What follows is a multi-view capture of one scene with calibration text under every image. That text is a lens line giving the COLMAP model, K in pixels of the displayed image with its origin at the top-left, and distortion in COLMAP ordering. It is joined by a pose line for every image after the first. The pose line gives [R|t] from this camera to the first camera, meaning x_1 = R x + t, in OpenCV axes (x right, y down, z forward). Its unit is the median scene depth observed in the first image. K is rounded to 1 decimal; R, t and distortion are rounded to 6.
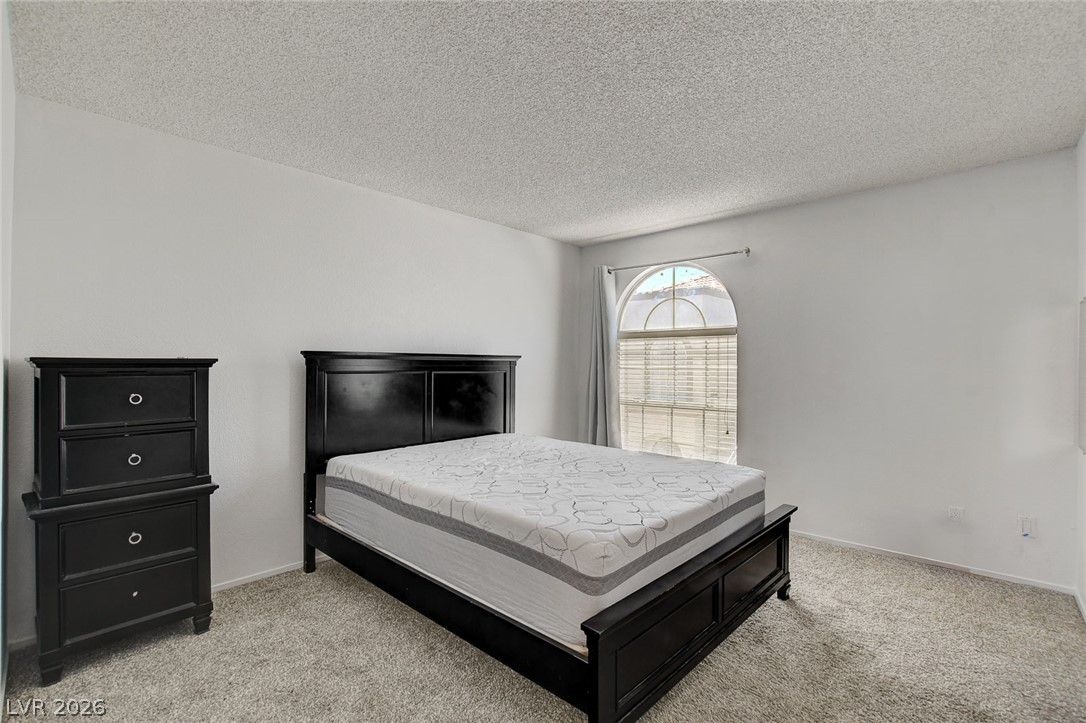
lens RADIAL K [[514.4, 0, 570.0], [0, 514.4, 361.9], [0, 0, 1]] dist [-0.000564, 0.000041]
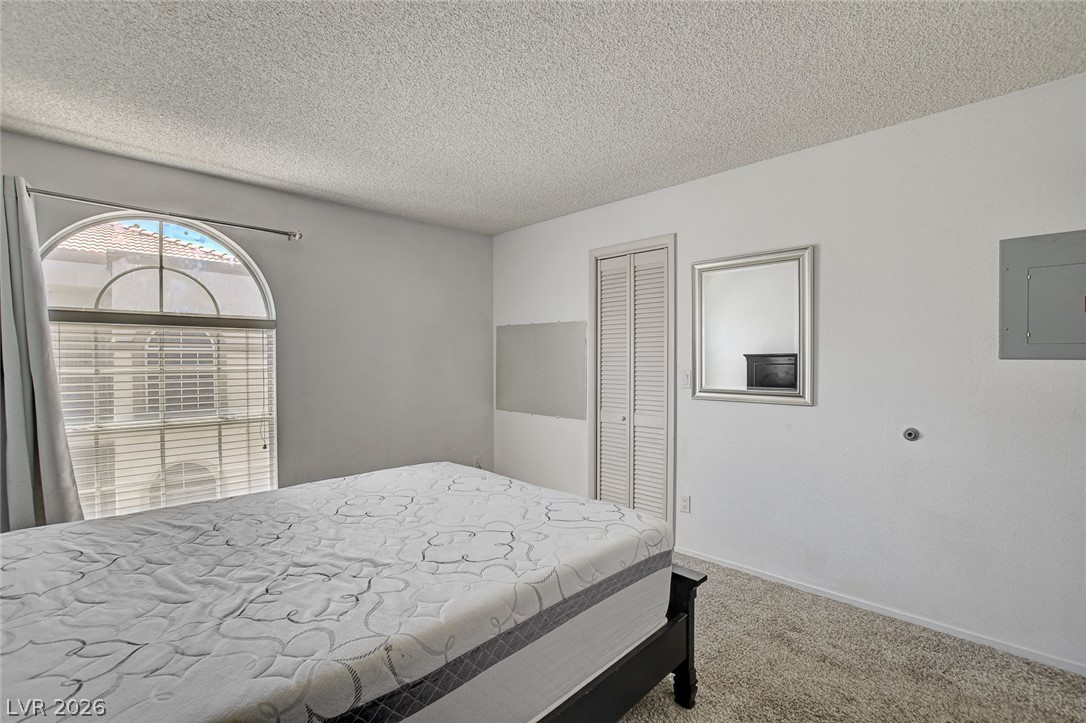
lens RADIAL K [[478.9, 0, 545.1], [0, 478.9, 357.6], [0, 0, 1]] dist [-0.032155, 0.005758]
pose [[0.040951, 0.001866, 0.999159, -0.409806], [0.002529, 0.999995, -0.001971, -0.002632], [-0.999158, 0.002607, 0.040946, 0.491818]]
